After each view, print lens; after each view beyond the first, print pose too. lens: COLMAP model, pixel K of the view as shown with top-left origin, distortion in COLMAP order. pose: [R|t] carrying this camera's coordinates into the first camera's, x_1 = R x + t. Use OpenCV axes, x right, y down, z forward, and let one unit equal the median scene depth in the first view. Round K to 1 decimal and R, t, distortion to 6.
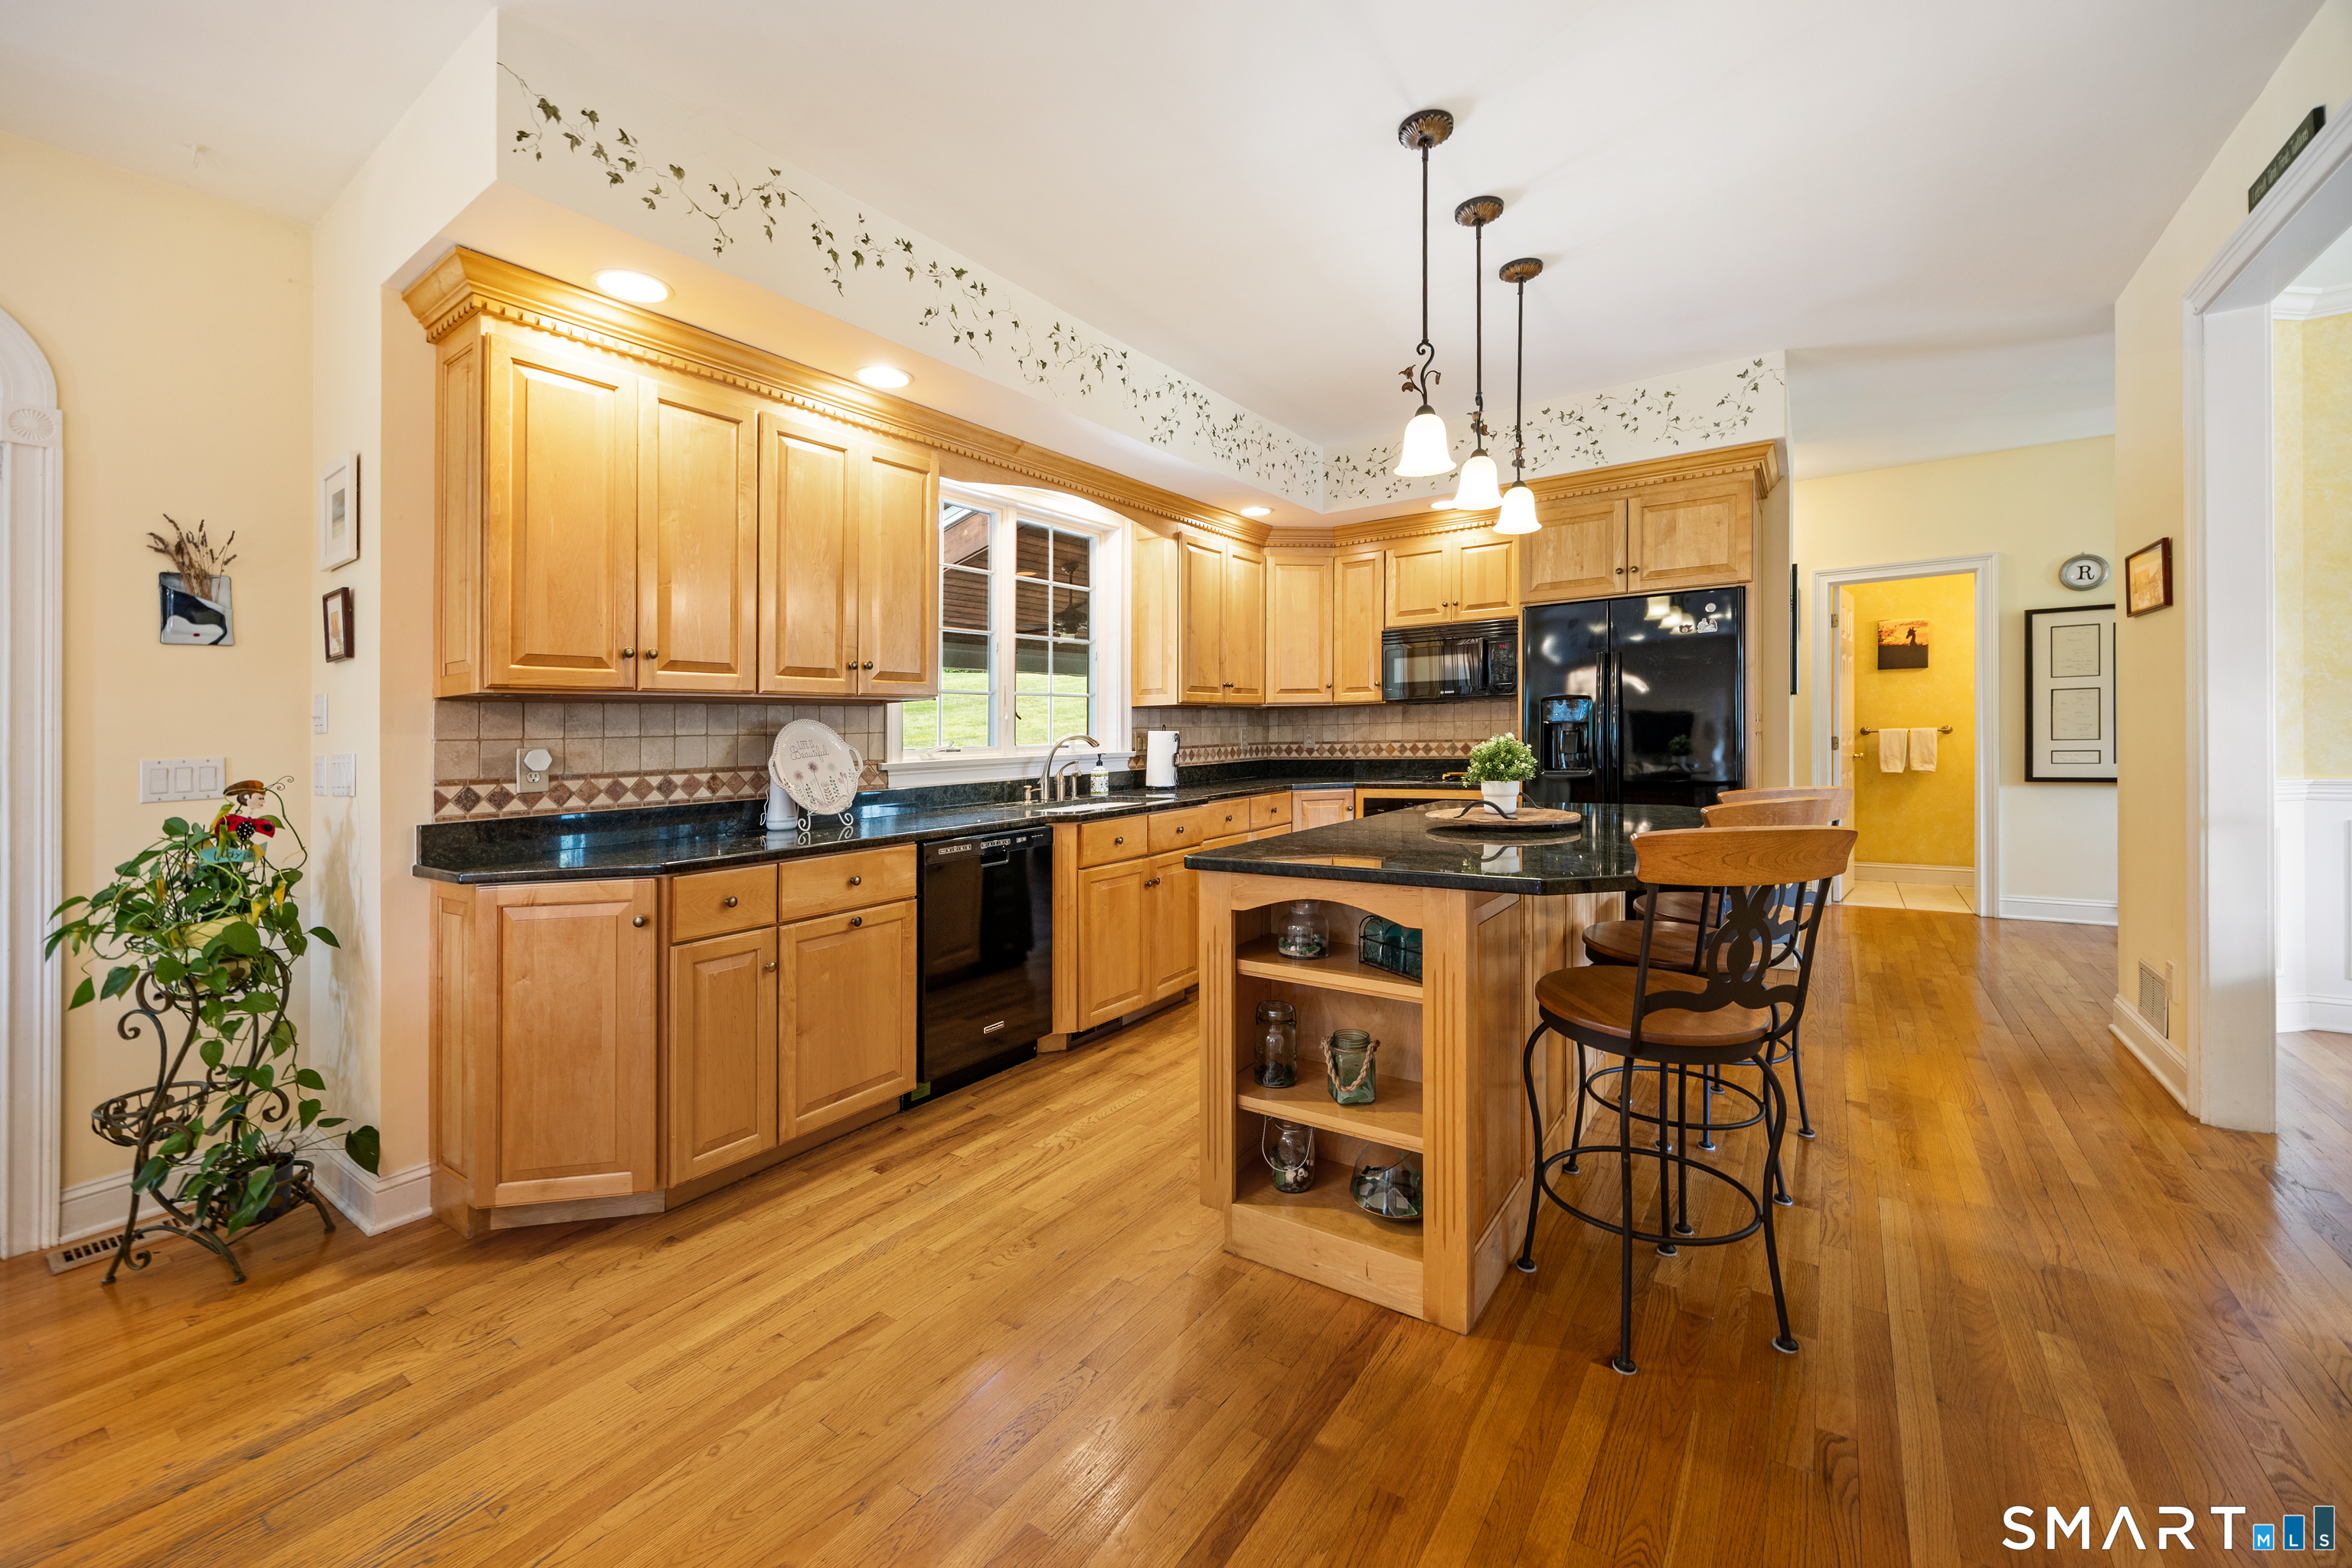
lens RADIAL K [[934.7, 0, 1175.8], [0, 934.7, 767.8], [0, 0, 1]] dist [-0.003861, -0.000052]
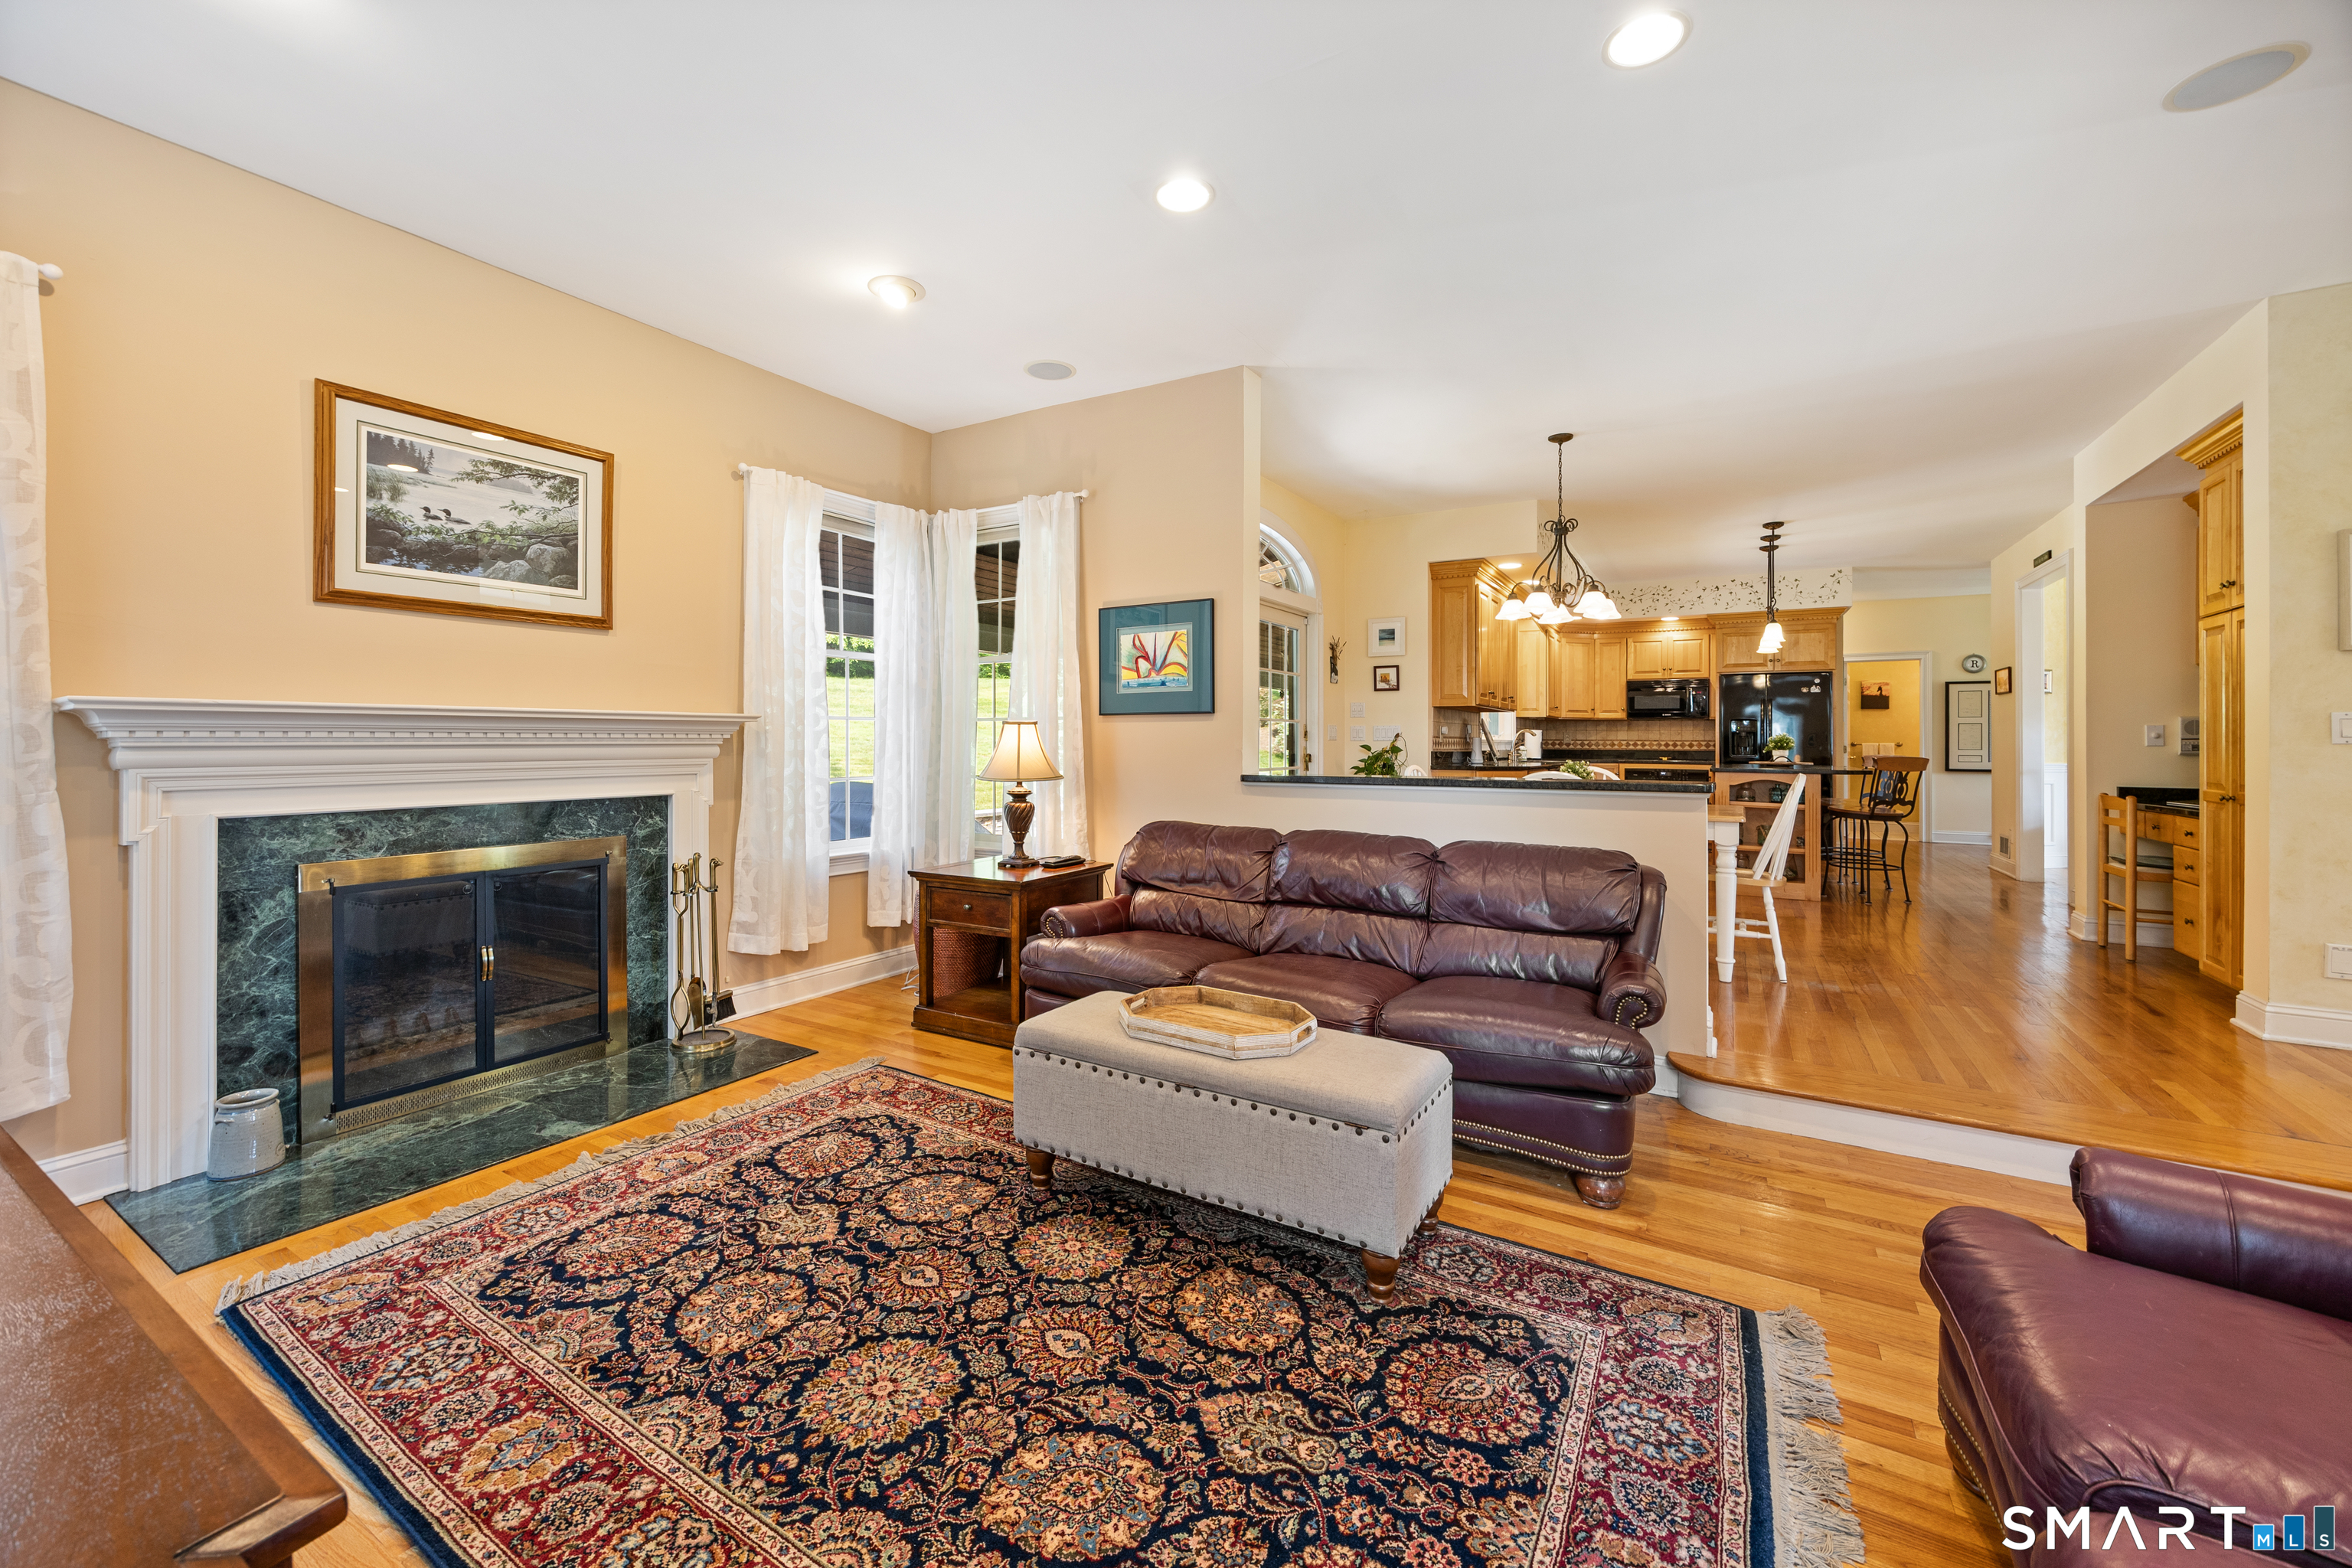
lens RADIAL K [[934.7, 0, 1174.9], [0, 934.7, 732.0], [0, 0, 1]] dist [-0.003861, -0.000052]
pose [[0.997323, 0.030566, 0.066426, -1.037264], [-0.027101, 0.998256, -0.052449, 0.101026], [-0.067913, 0.050508, 0.996412, -1.031723]]
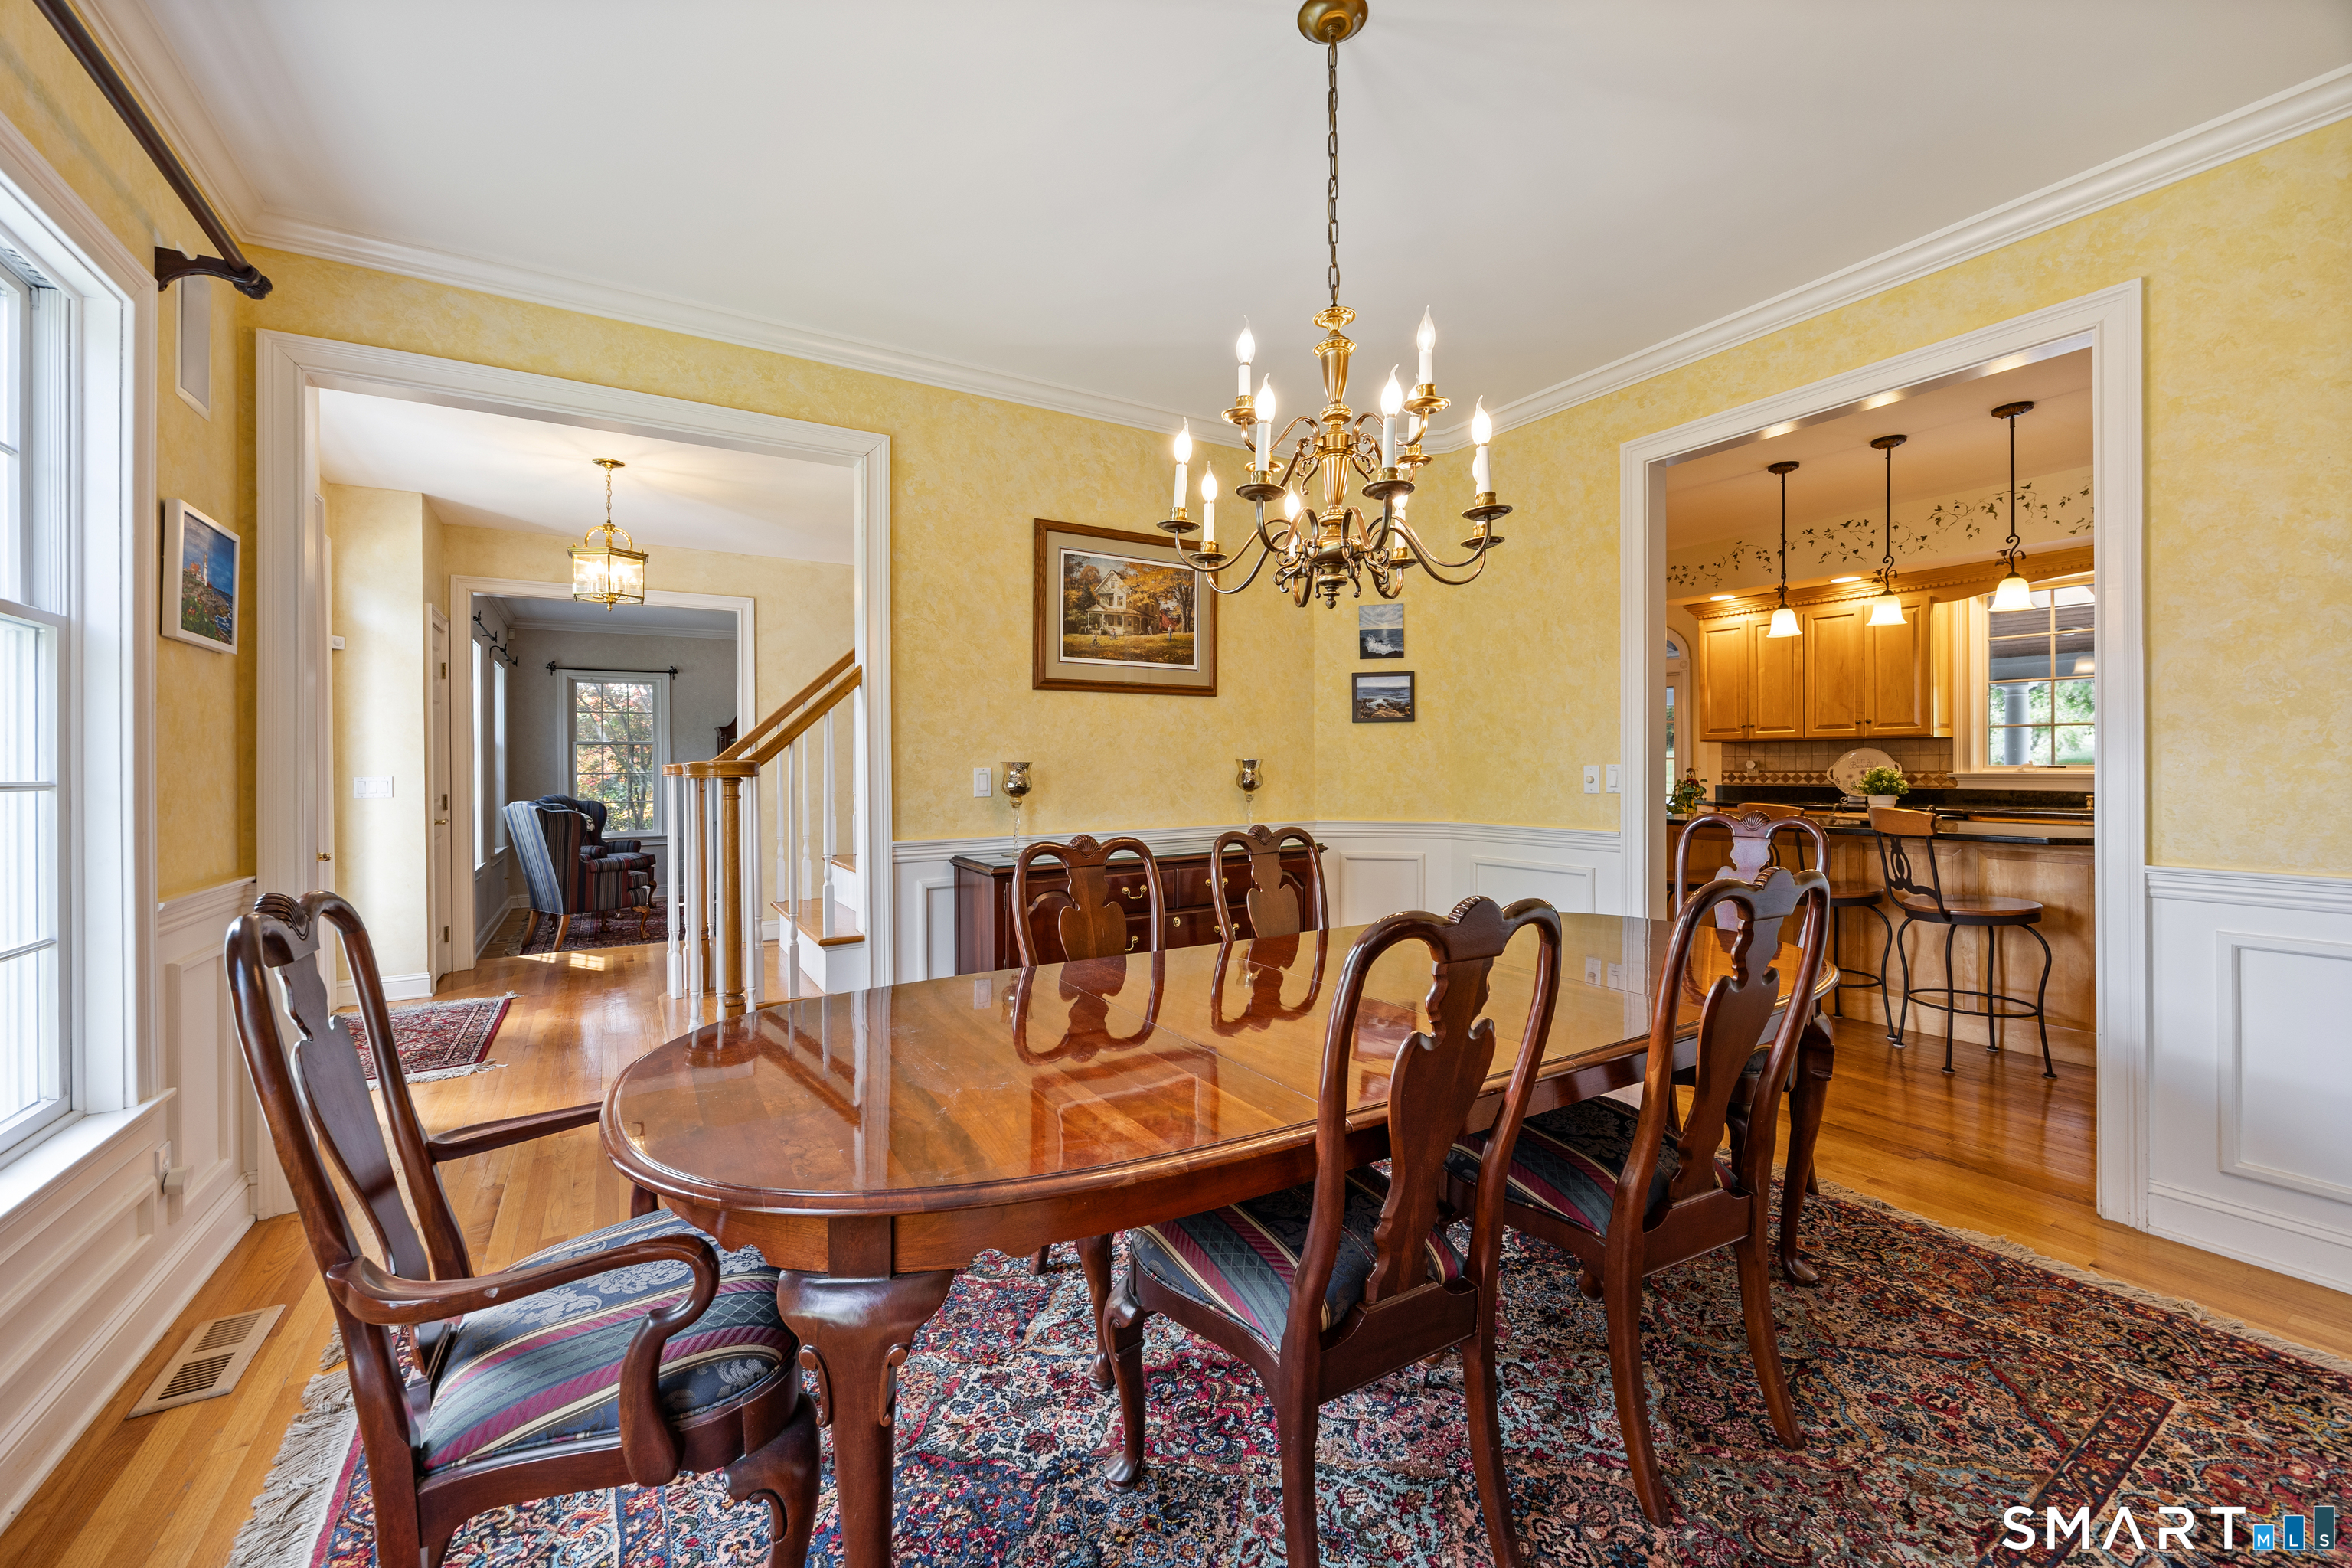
lens RADIAL K [[934.7, 0, 1142.3], [0, 934.7, 775.3], [0, 0, 1]] dist [-0.003861, -0.000052]
pose [[-0.436689, 0.034059, -0.898967, 1.570253], [-0.021225, 0.998615, 0.048145, -0.044178], [0.899362, 0.040105, -0.435361, 0.377982]]
